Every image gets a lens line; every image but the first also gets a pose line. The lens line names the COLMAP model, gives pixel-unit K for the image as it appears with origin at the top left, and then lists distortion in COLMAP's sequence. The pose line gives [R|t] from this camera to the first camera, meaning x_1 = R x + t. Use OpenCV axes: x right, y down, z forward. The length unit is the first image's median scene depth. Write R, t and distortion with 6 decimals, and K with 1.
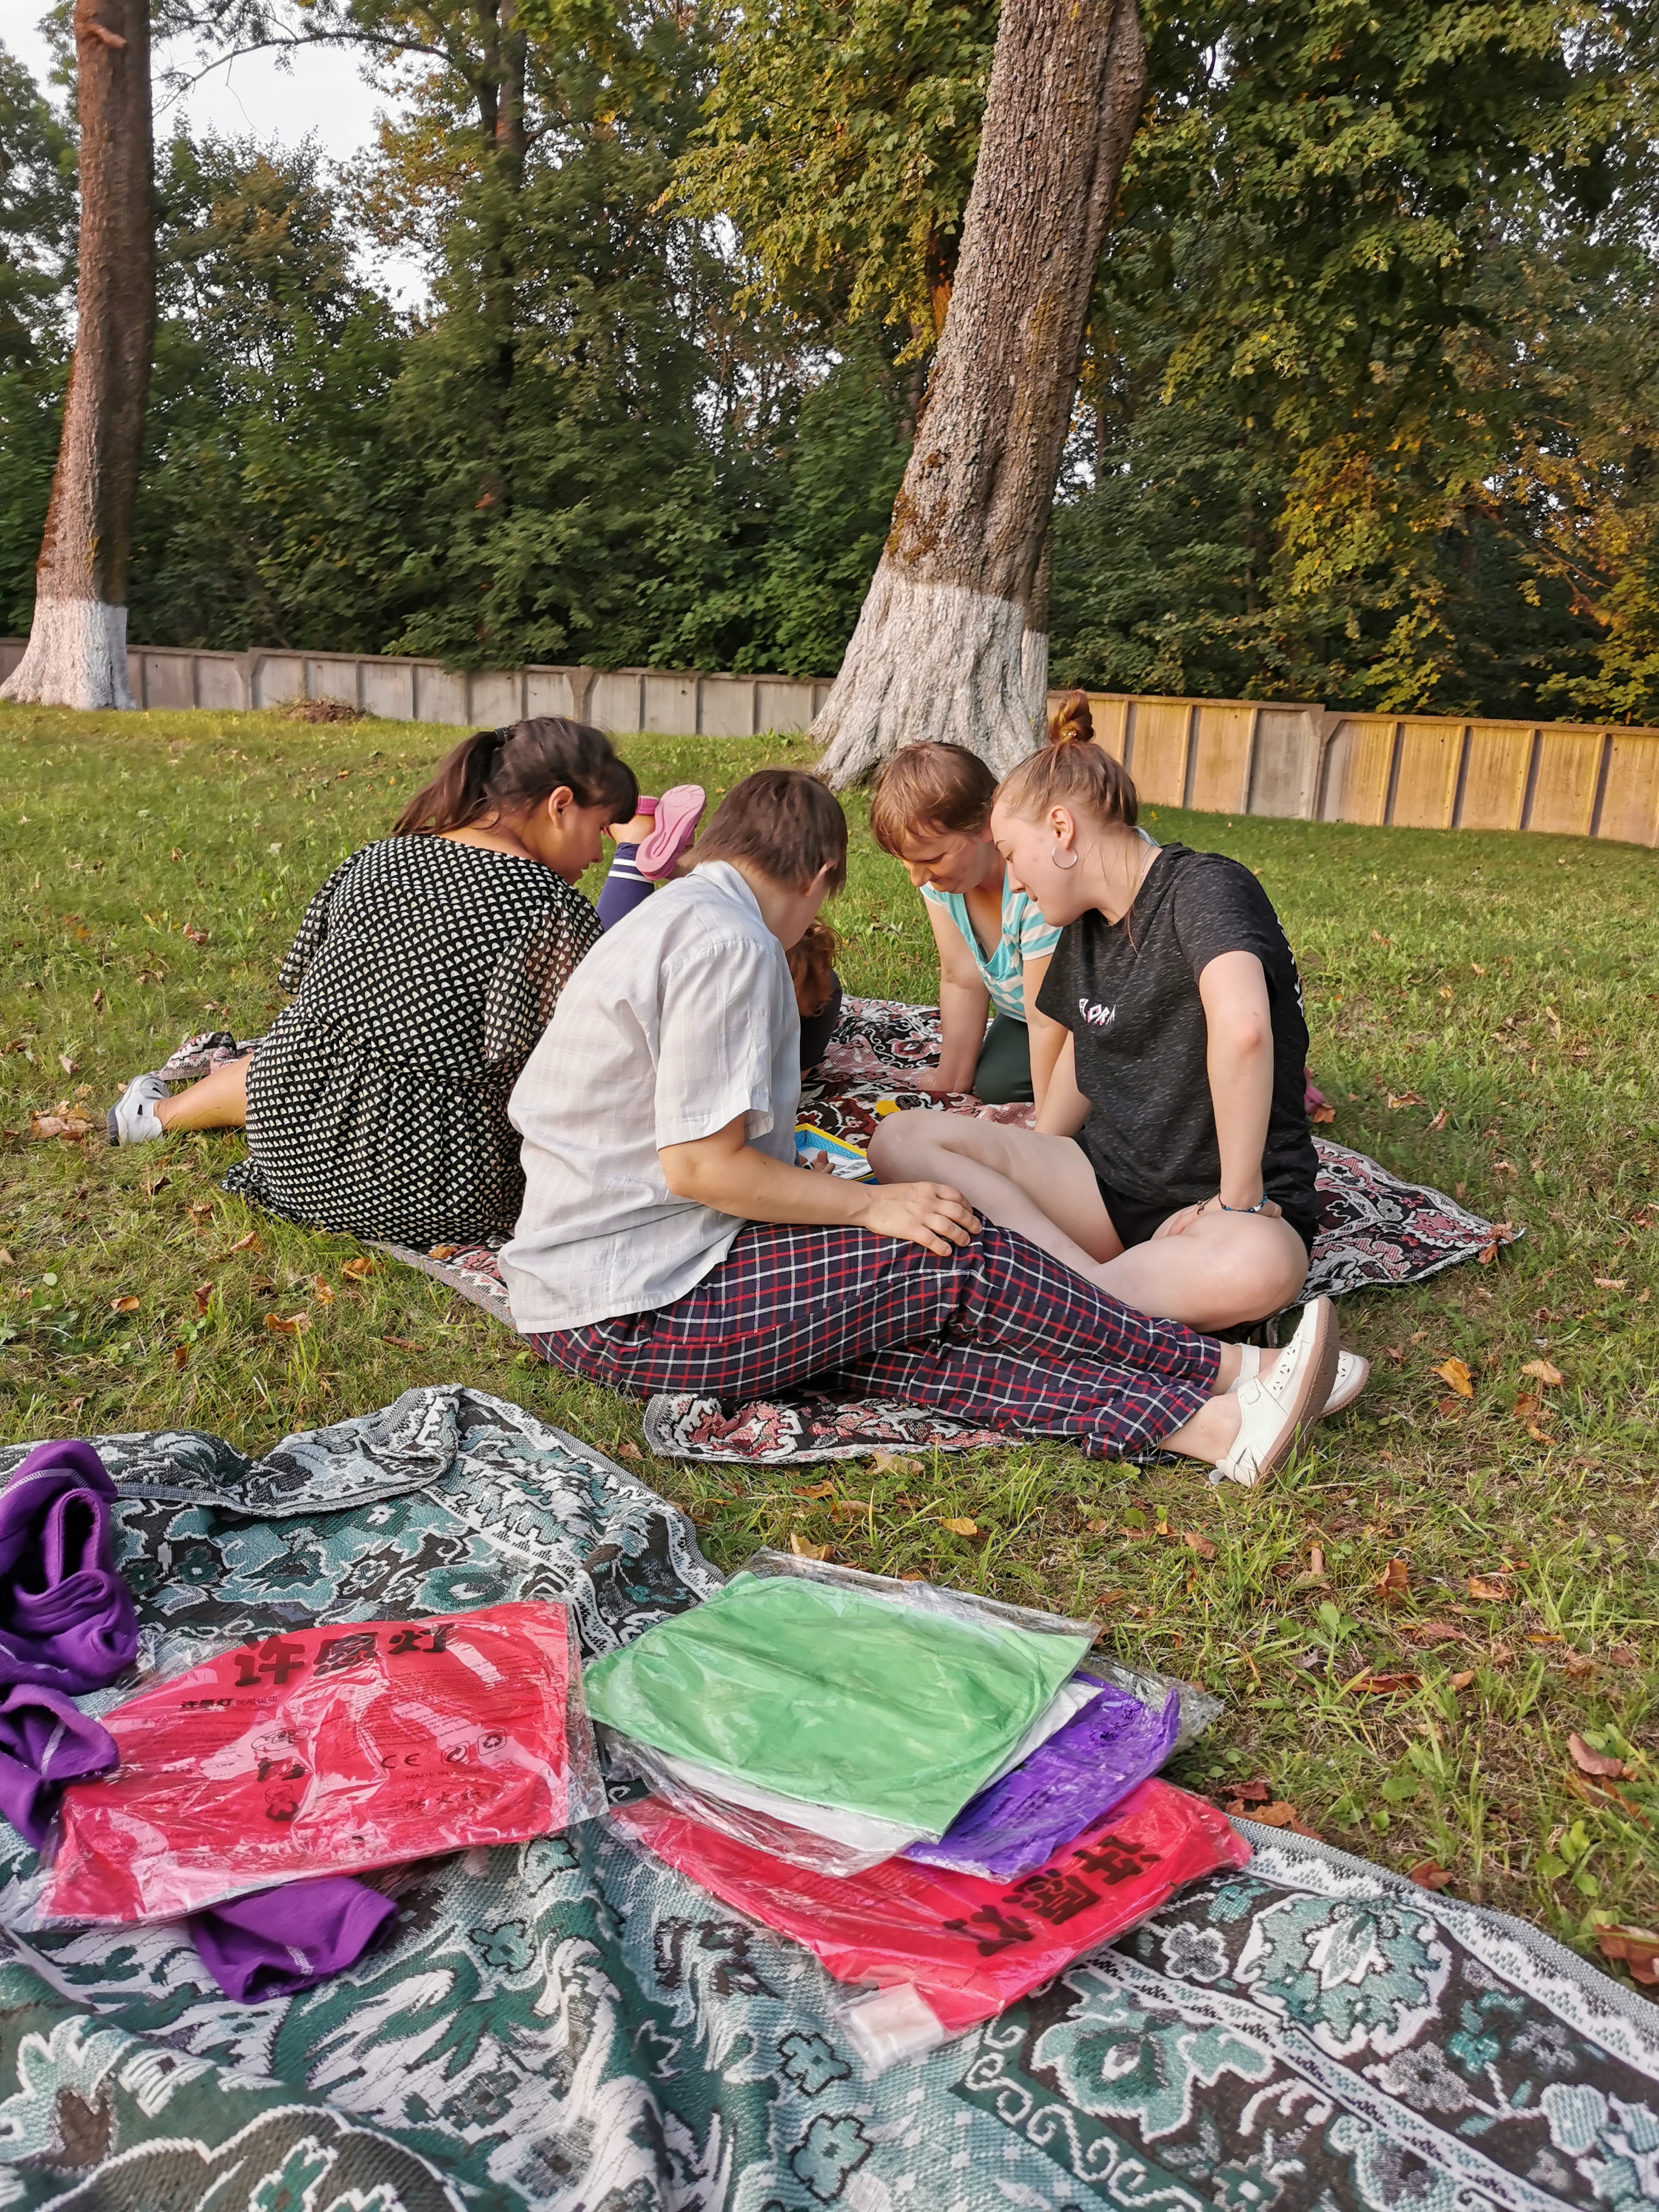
lens RADIAL K [[1620.2, 0, 829.5], [0, 1620.2, 1106.0], [0, 0, 1]] dist [0.005852, -0.020644]
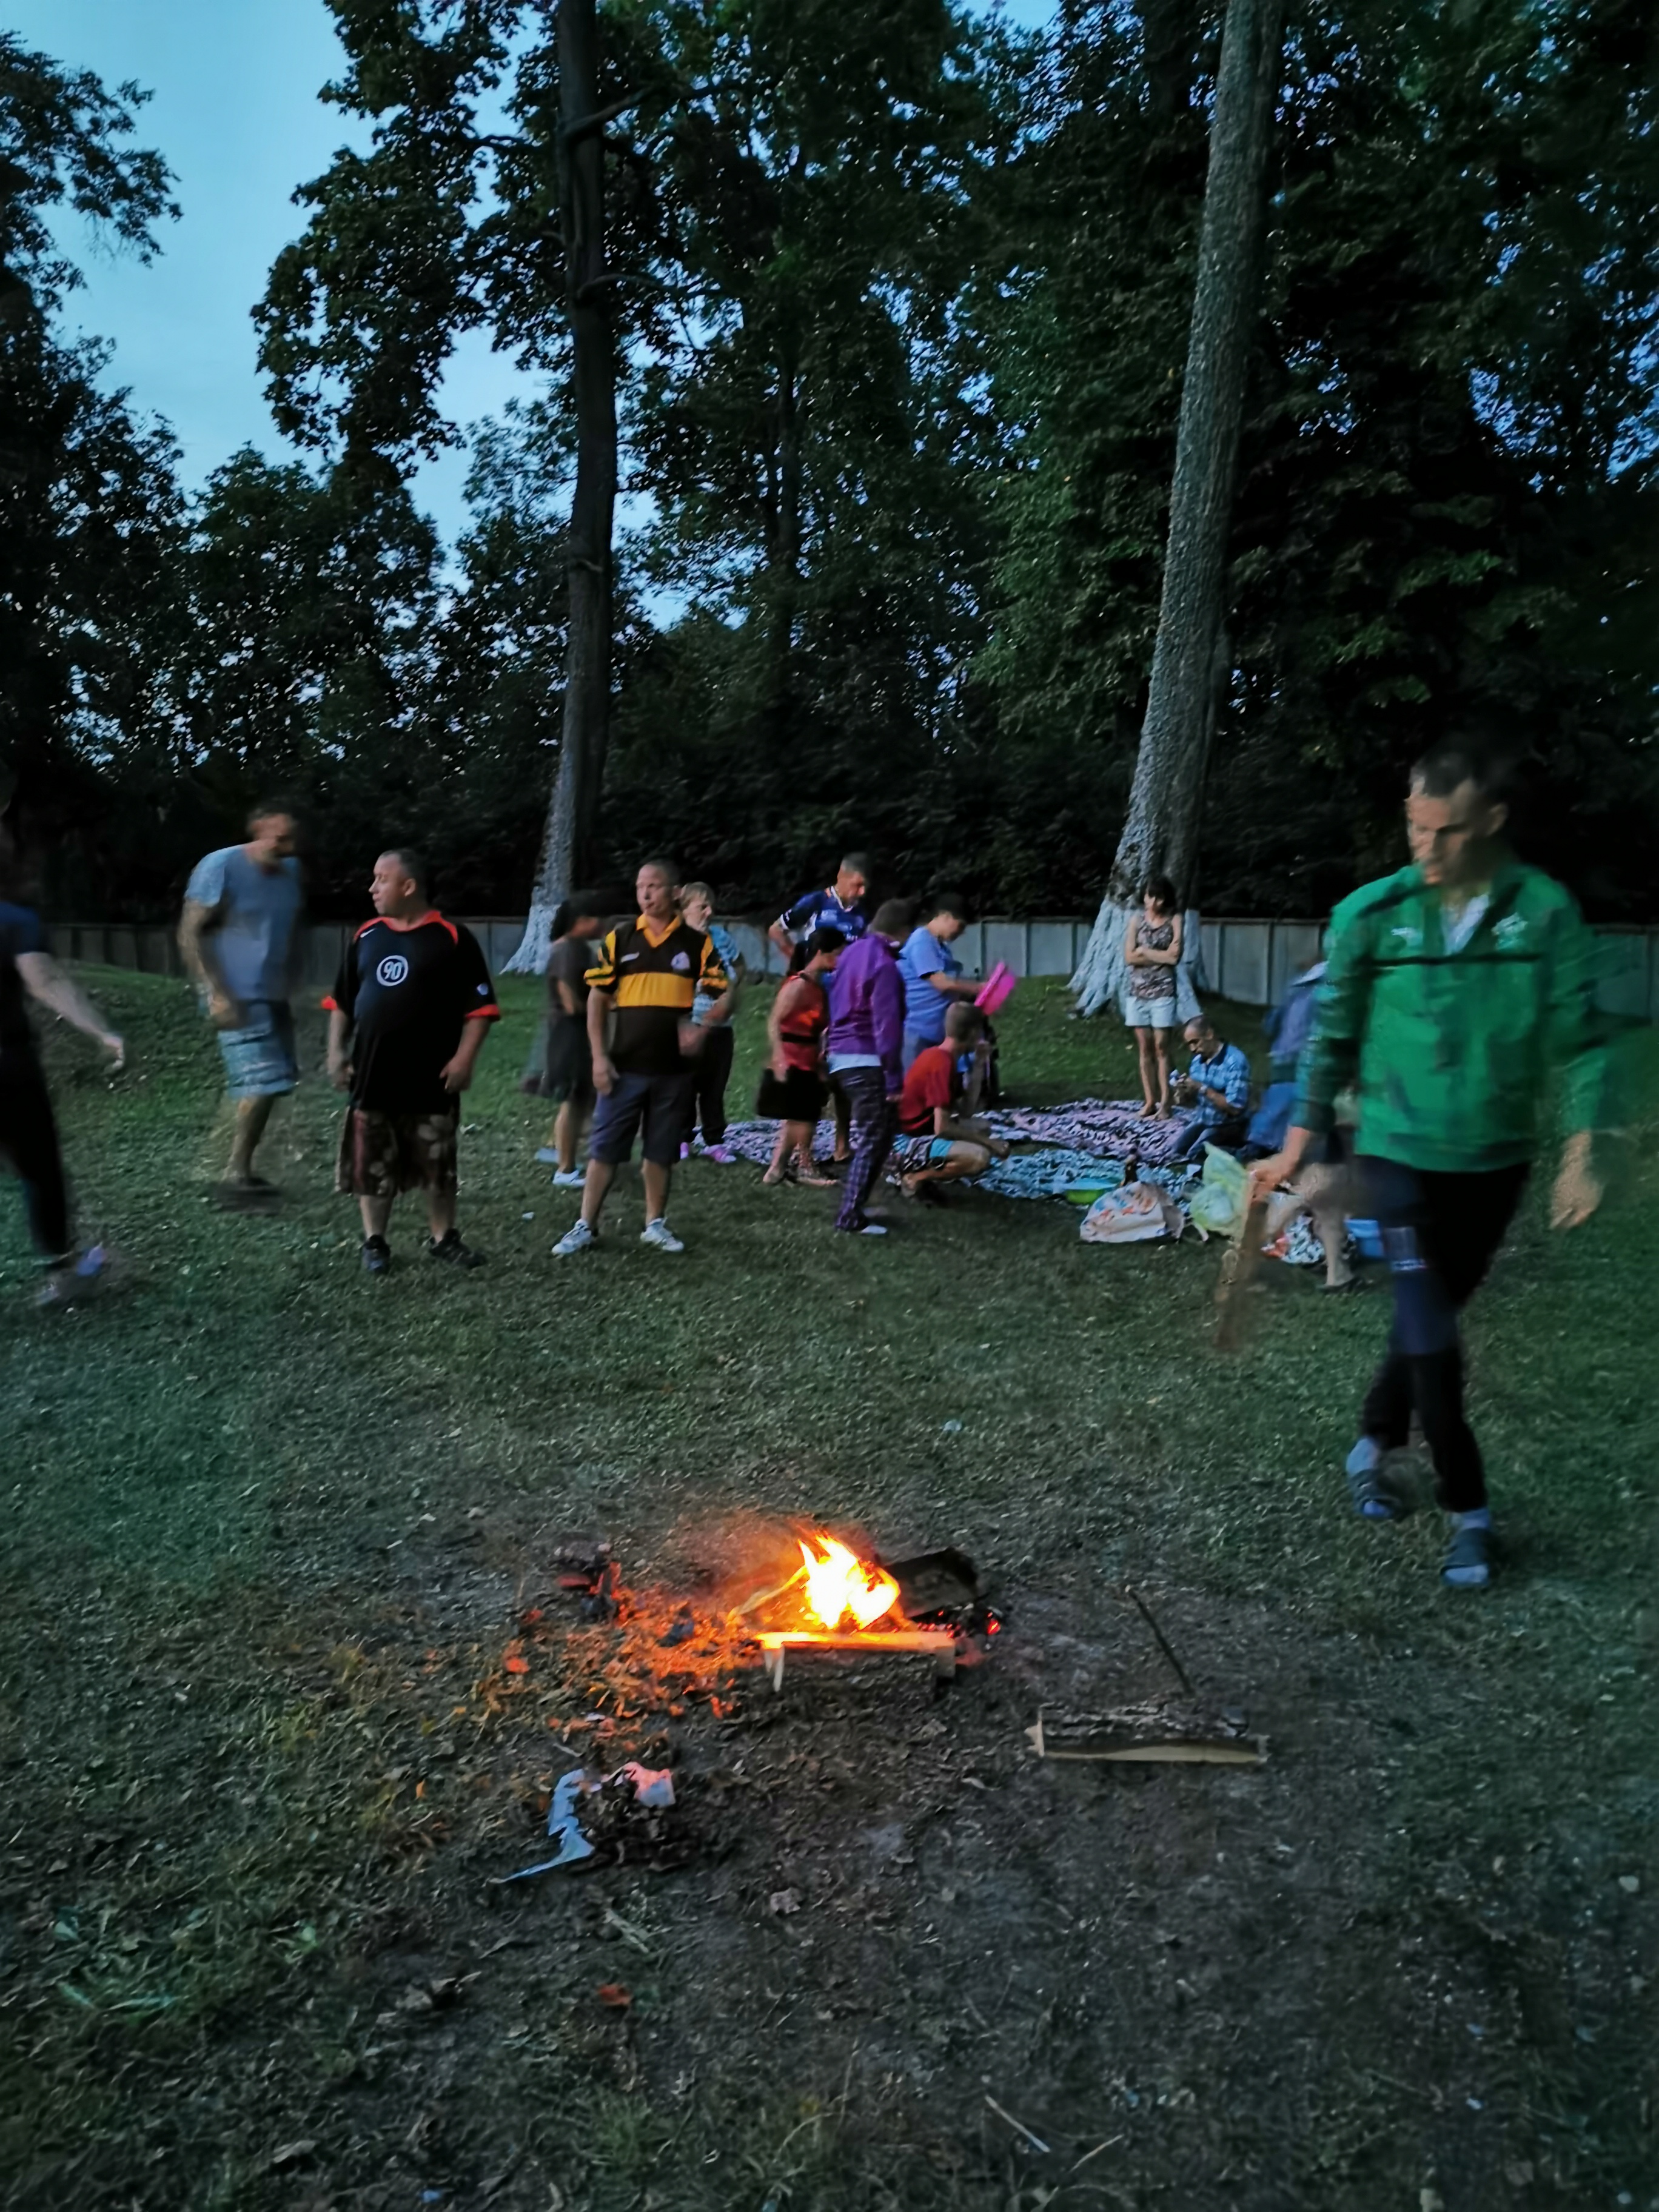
lens RADIAL K [[1620.2, 0, 829.5], [0, 1620.2, 1106.0], [0, 0, 1]] dist [0.005852, -0.020644]
pose [[0.992936, -0.034847, -0.113423, -0.070756], [0.020725, 0.992143, -0.123383, 0.116111], [0.116831, 0.120161, 0.985856, -0.761212]]
